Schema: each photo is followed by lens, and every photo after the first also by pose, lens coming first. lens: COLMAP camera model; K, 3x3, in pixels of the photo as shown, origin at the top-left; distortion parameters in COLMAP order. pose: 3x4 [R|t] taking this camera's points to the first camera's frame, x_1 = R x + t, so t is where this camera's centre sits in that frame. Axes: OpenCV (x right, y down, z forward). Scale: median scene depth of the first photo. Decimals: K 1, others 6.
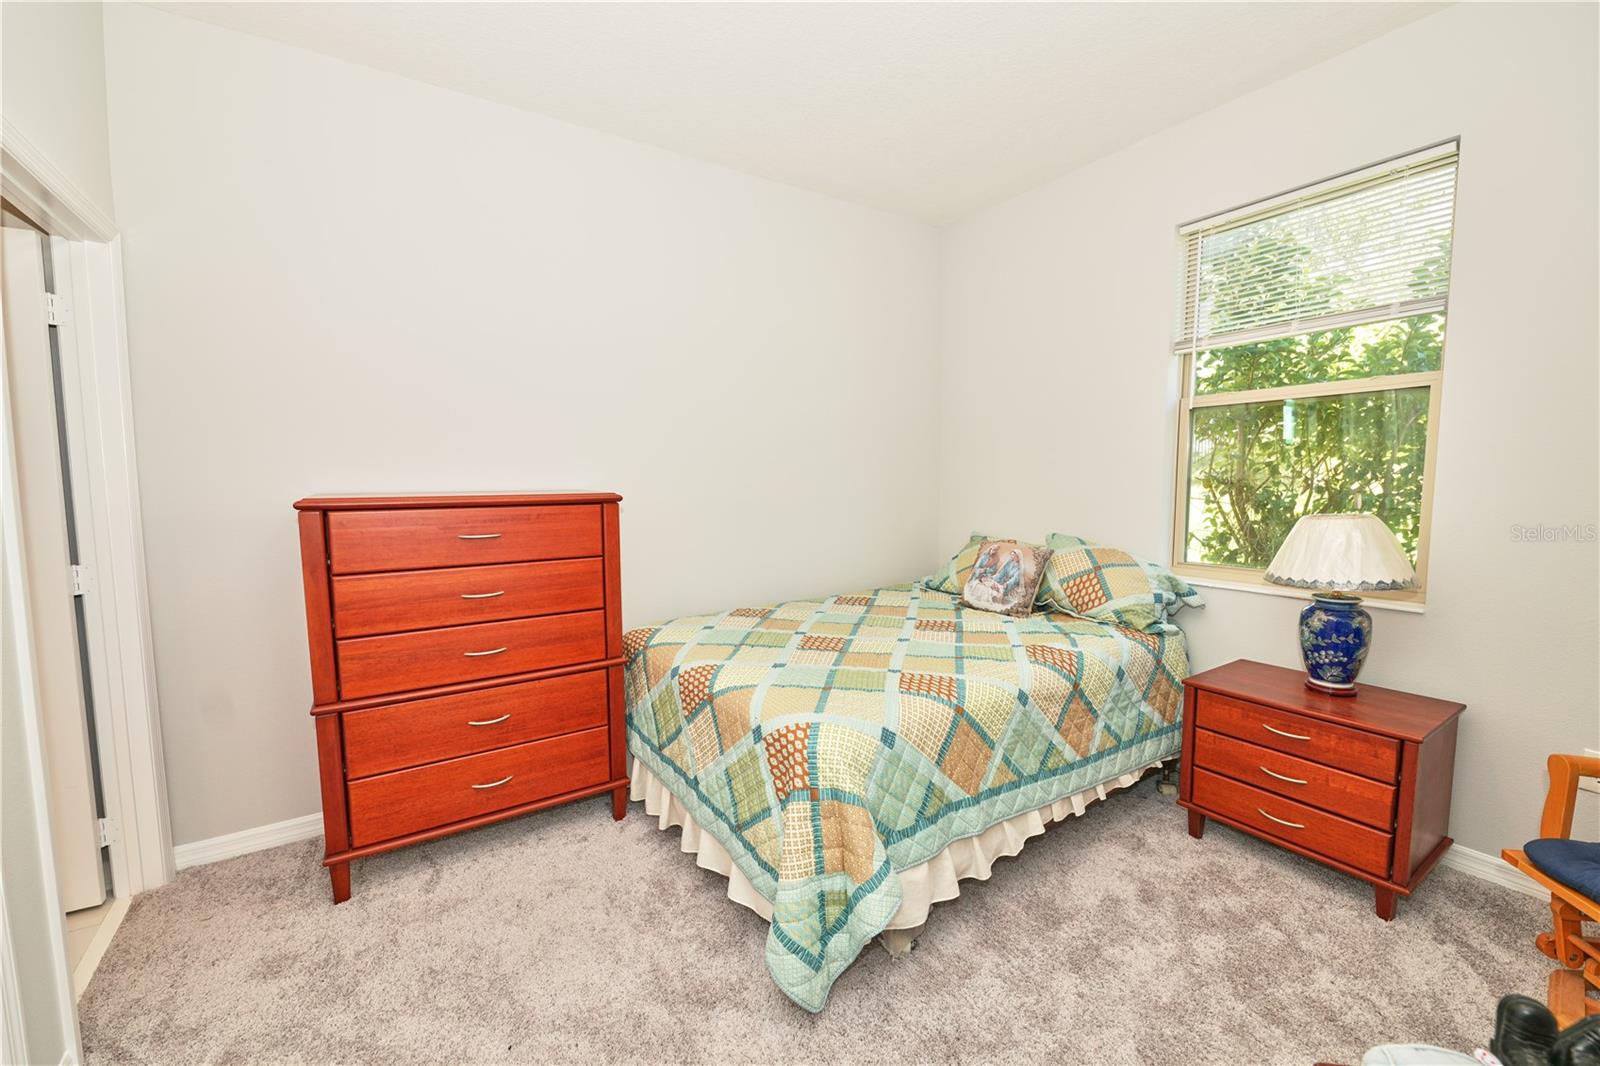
lens RADIAL K [[646.4, 0, 799.4], [0, 646.4, 536.1], [0, 0, 1]] dist [0.017653, -0.010293]
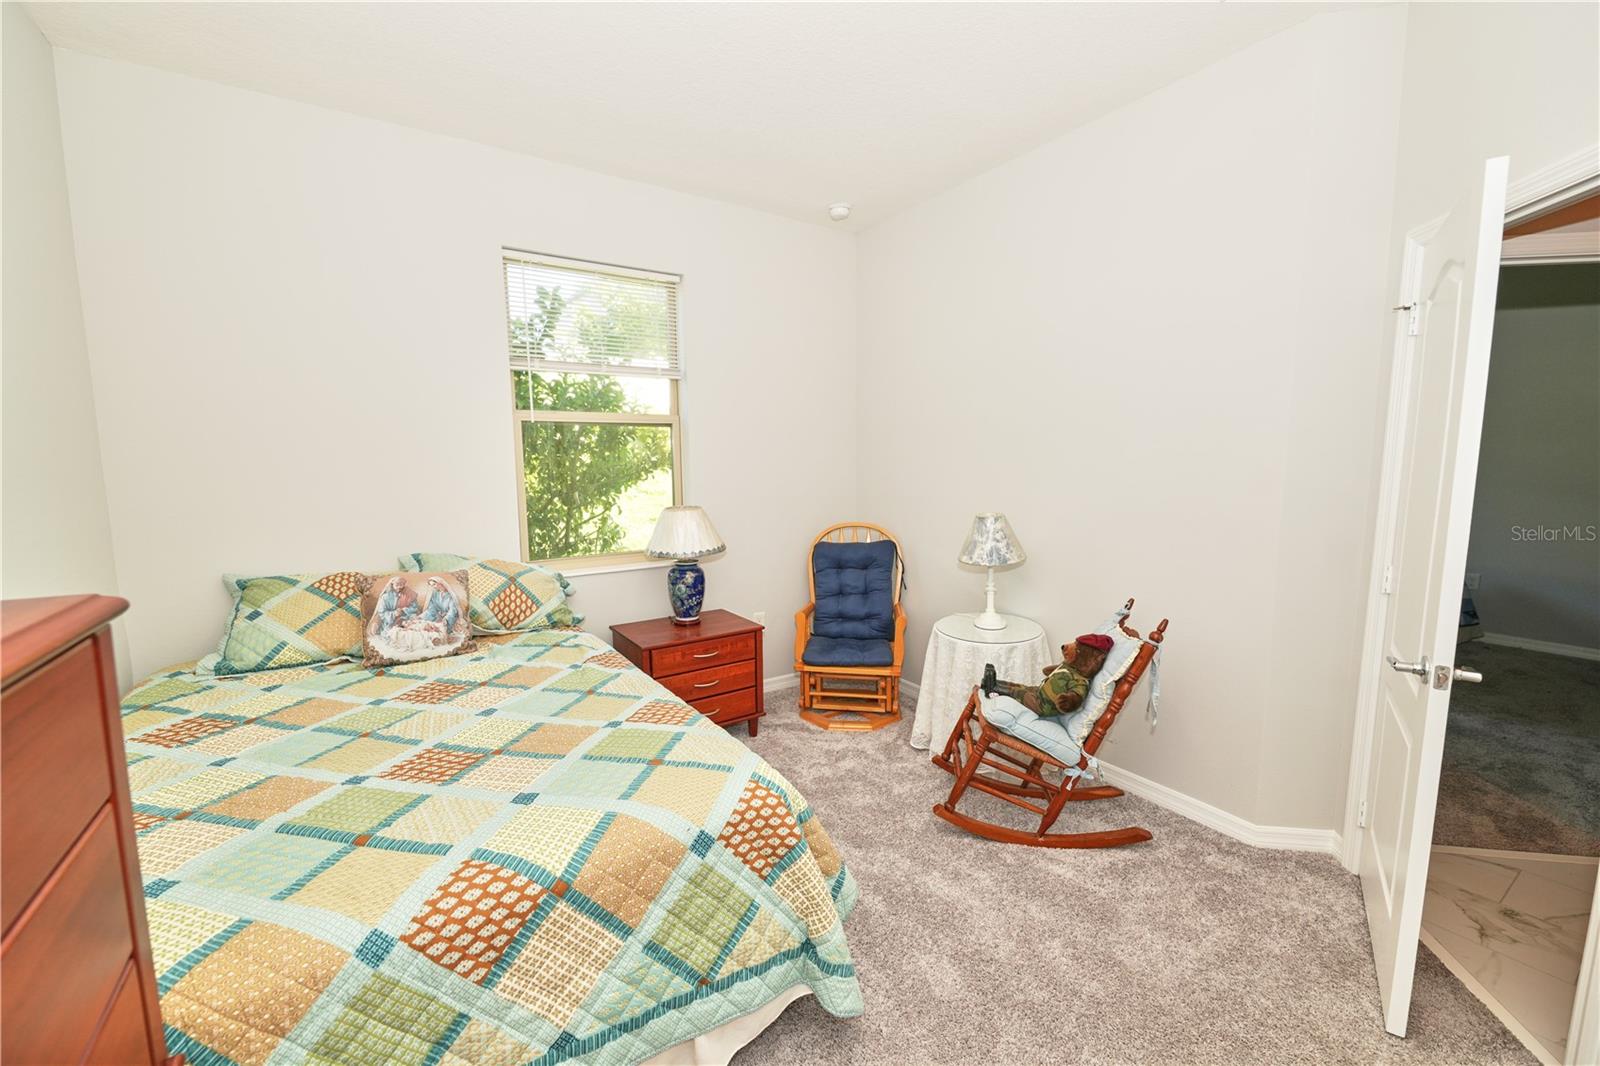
lens RADIAL K [[646.4, 0, 799.4], [0, 646.4, 536.1], [0, 0, 1]] dist [0.017653, -0.010293]
pose [[-0.005933, -0.112815, 0.993598, -0.524728], [0.099959, 0.988572, 0.112841, -0.084503], [-0.994974, 0.099988, 0.005412, 0.568174]]
